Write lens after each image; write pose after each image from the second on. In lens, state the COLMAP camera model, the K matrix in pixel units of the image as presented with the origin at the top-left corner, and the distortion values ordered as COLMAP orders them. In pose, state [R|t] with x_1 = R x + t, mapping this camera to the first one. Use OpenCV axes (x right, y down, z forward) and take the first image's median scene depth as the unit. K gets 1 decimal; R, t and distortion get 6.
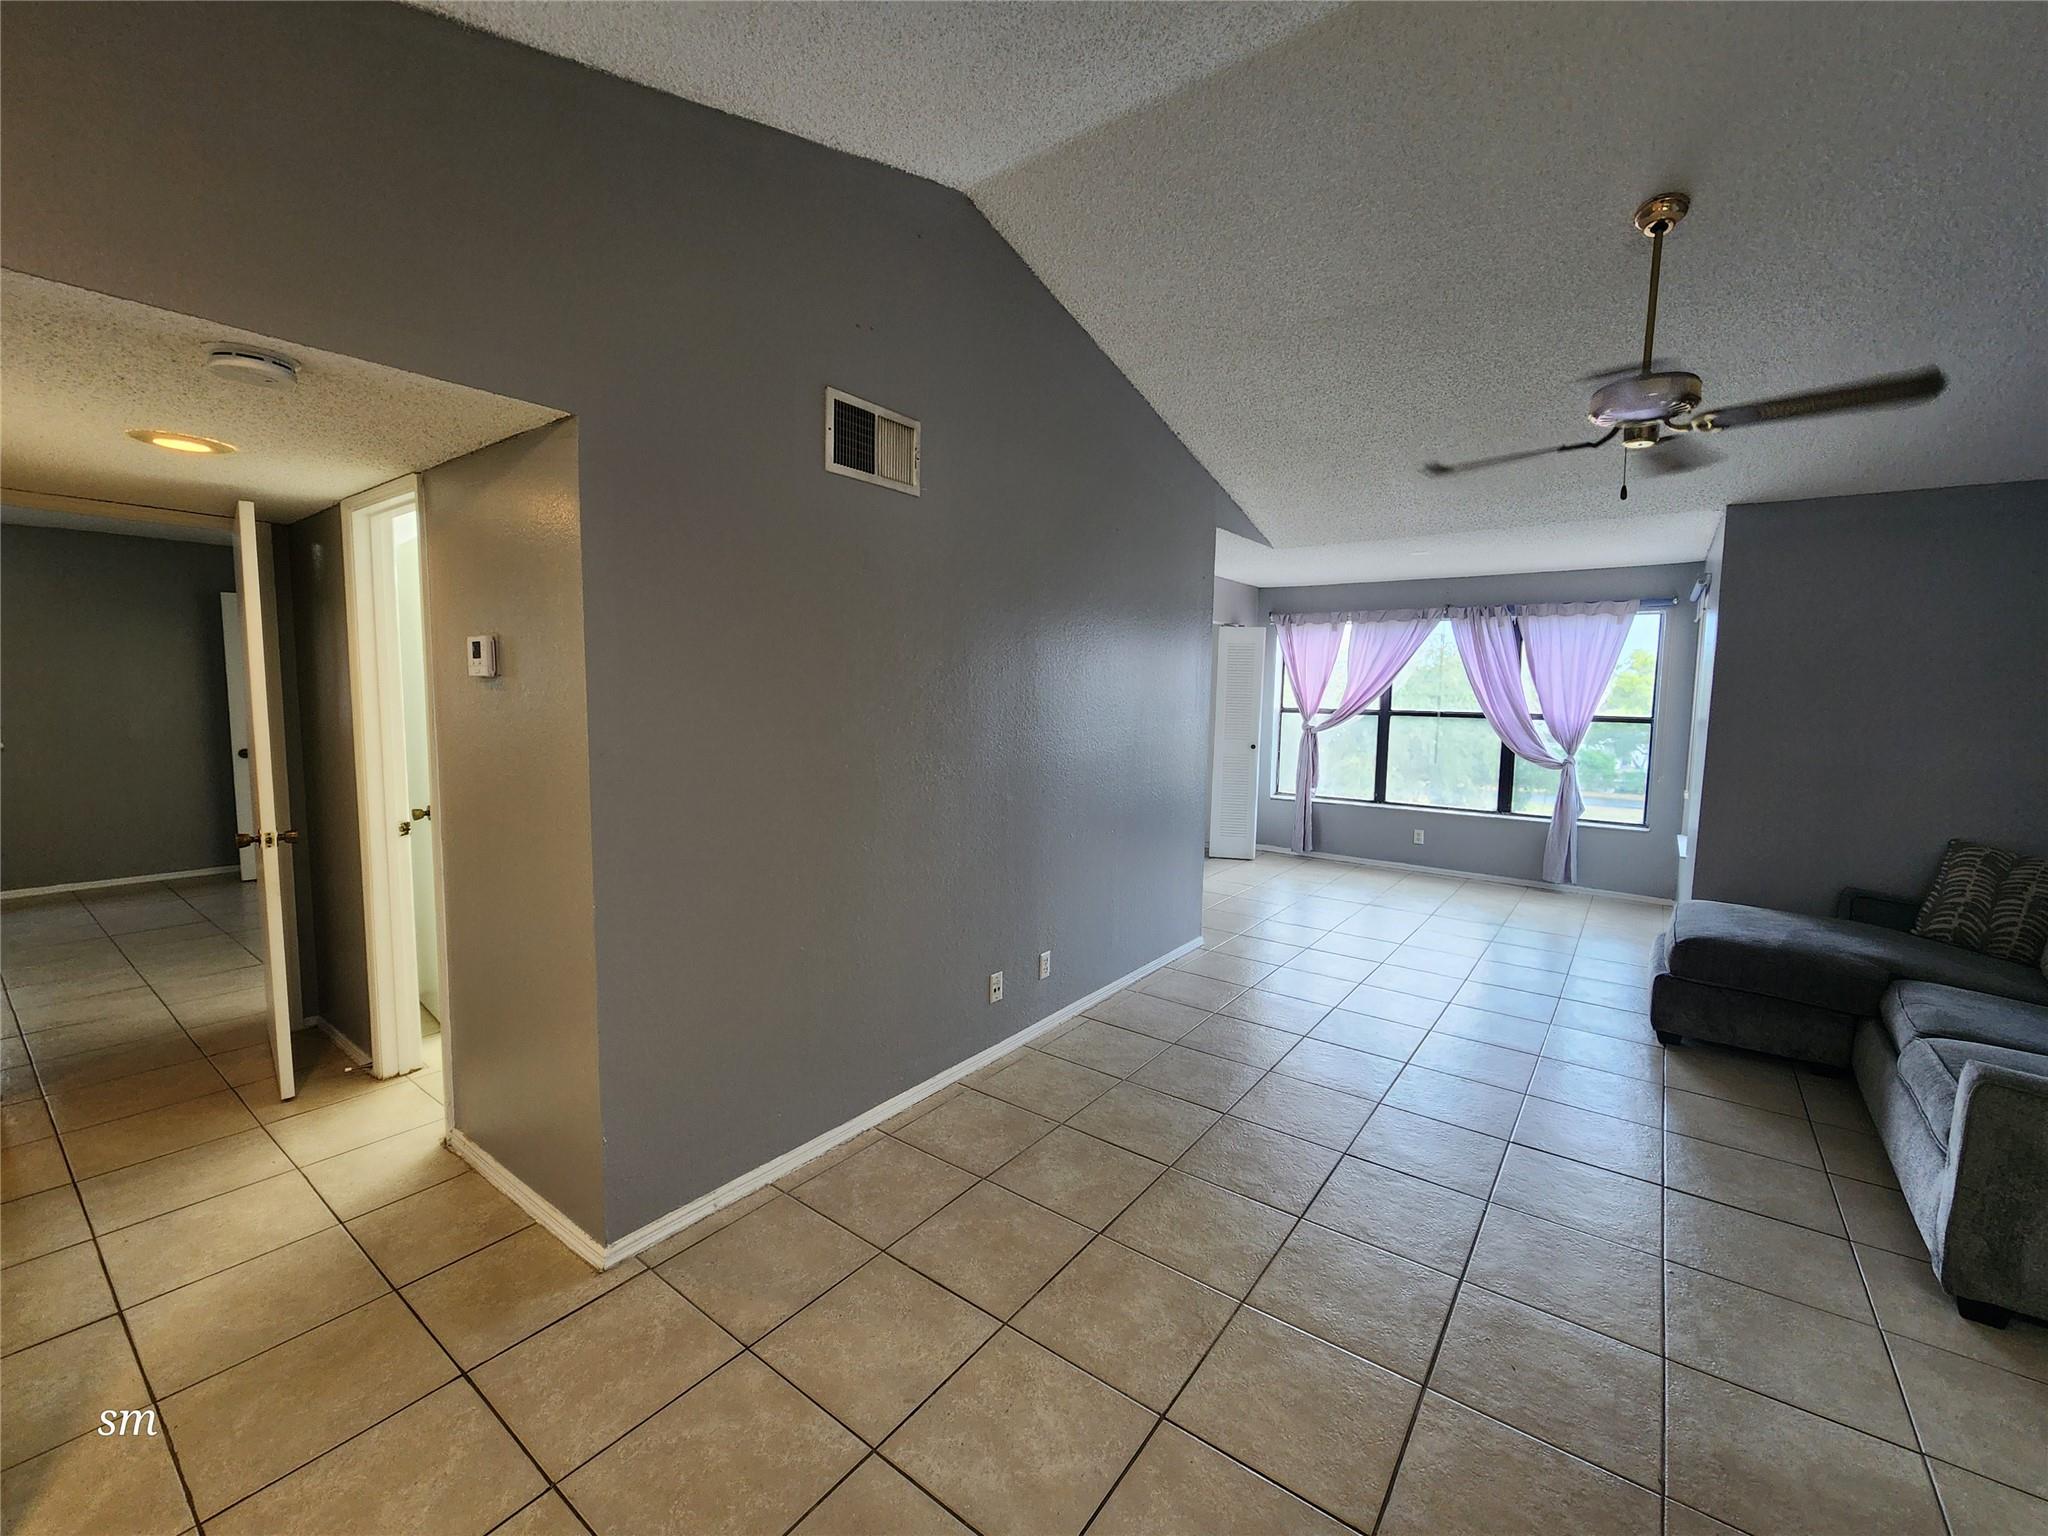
lens RADIAL K [[837.5, 0, 1043.1], [0, 837.5, 765.5], [0, 0, 1]] dist [-0.003295, 0.000738]
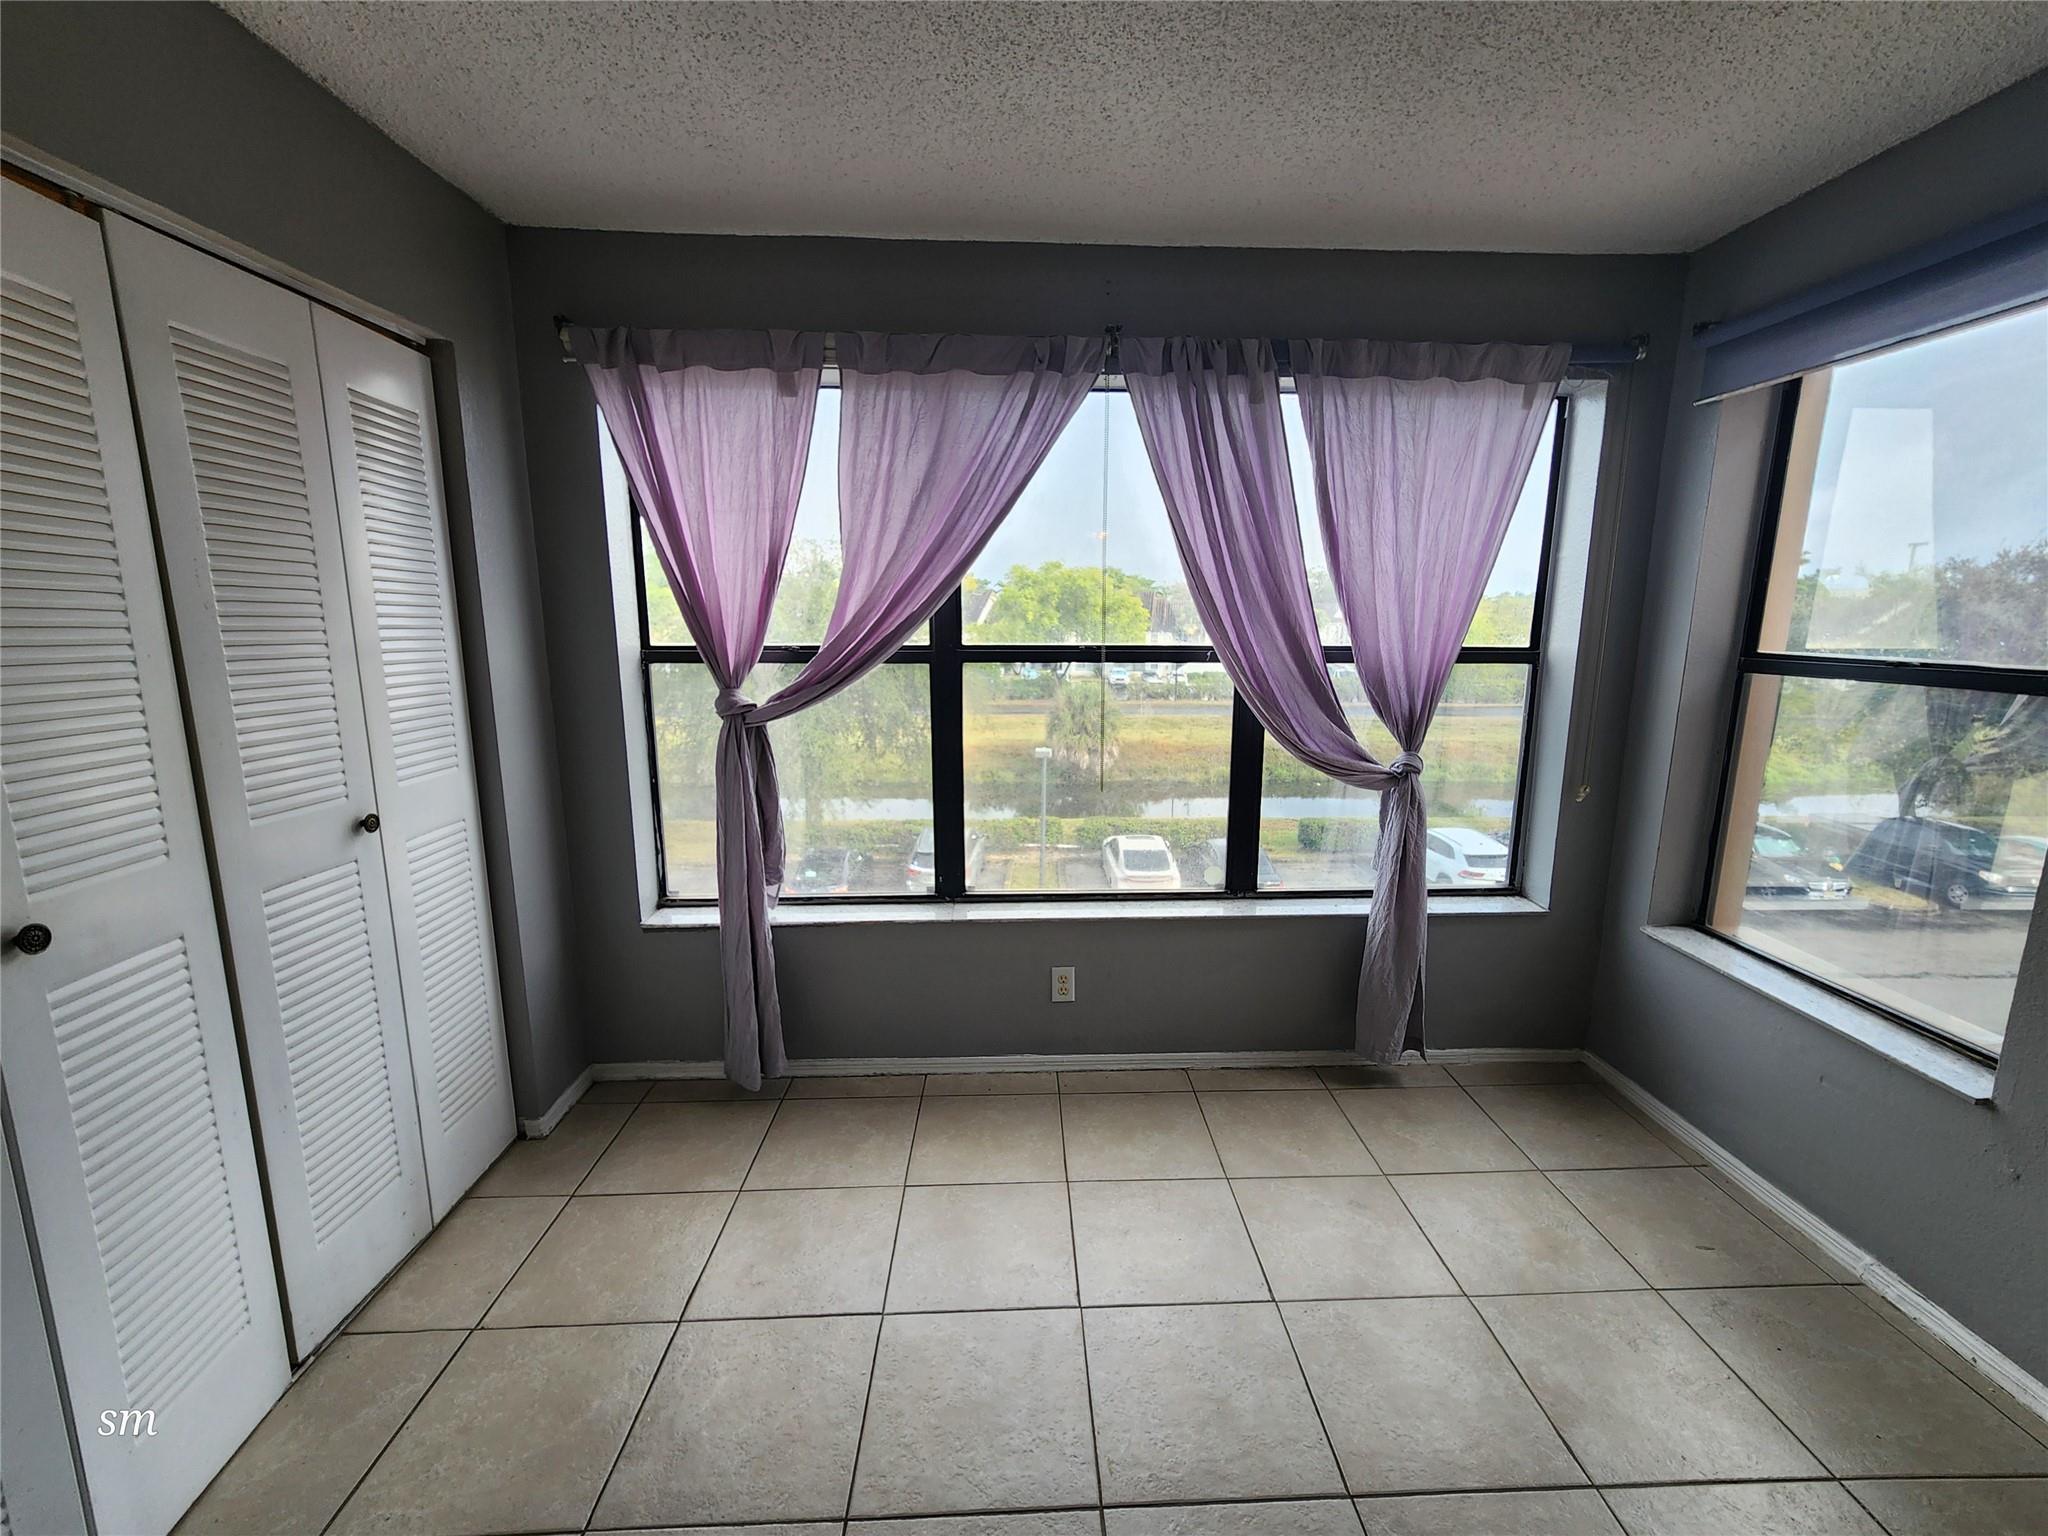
lens RADIAL K [[871.9, 0, 1045.6], [0, 871.9, 779.4], [0, 0, 1]] dist [-0.001789, -0.000207]
pose [[0.782586, -0.131421, 0.608512, 0.216812], [0.066728, 0.989540, 0.127896, -0.057193], [-0.618956, -0.059485, 0.783170, 0.709892]]
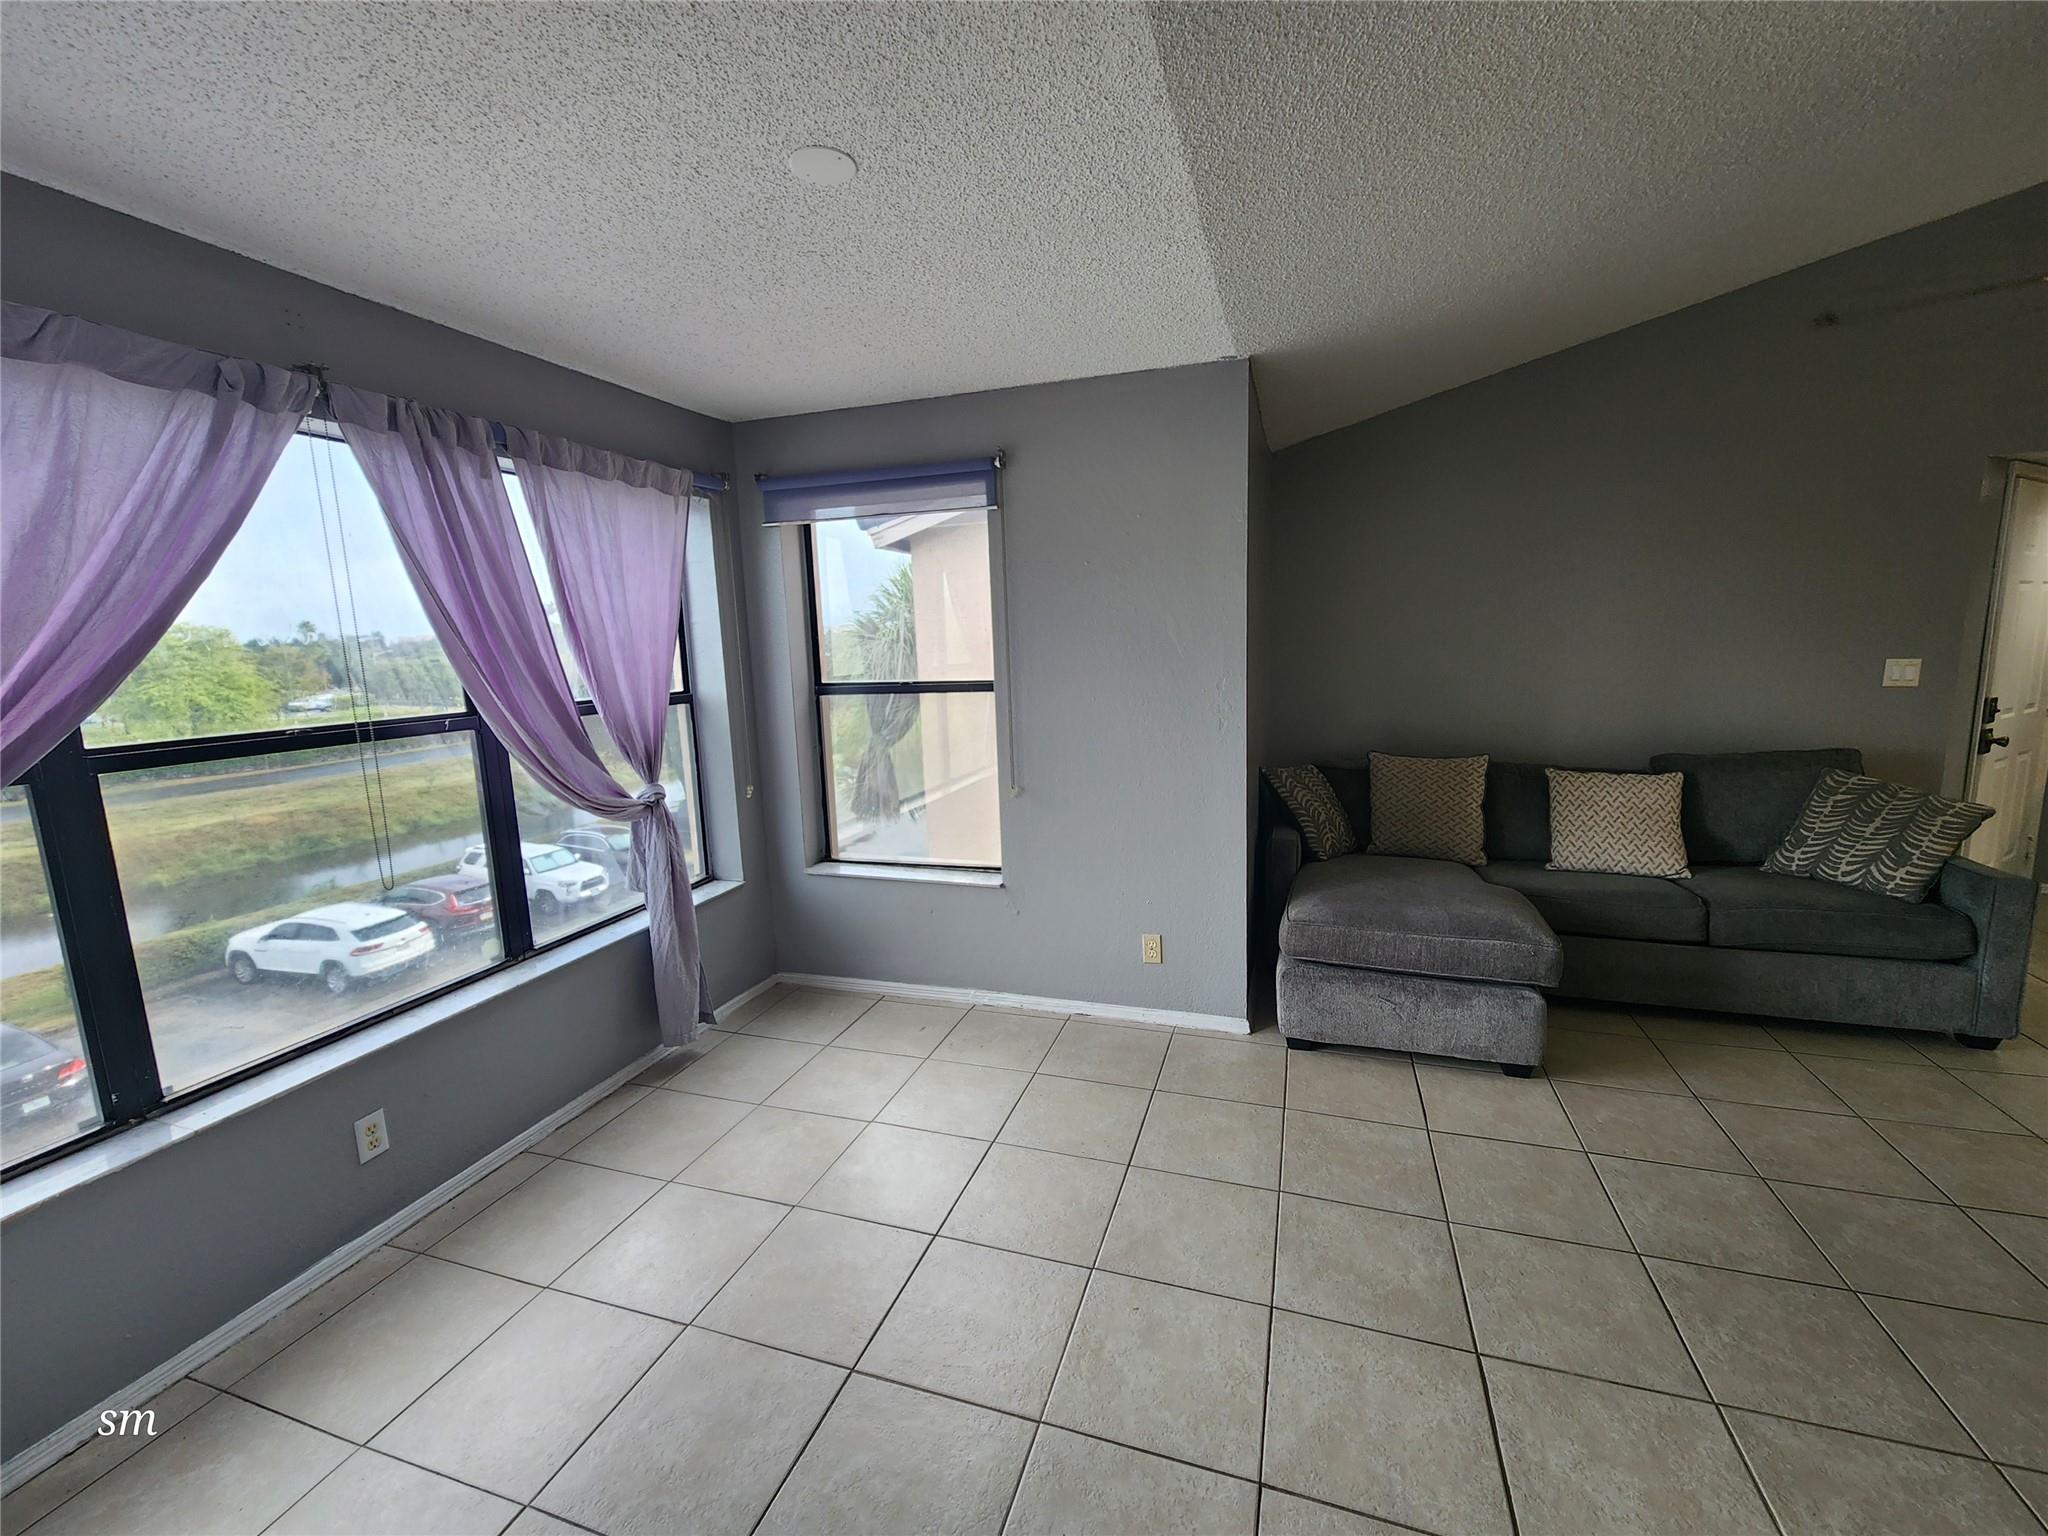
lens RADIAL K [[837.5, 0, 1043.1], [0, 837.5, 765.5], [0, 0, 1]] dist [-0.003295, 0.000738]
pose [[-0.317657, -0.149913, 0.936280, 0.099005], [0.114519, 0.974129, 0.194827, -0.081021], [-0.941265, 0.169110, -0.292271, 0.843704]]
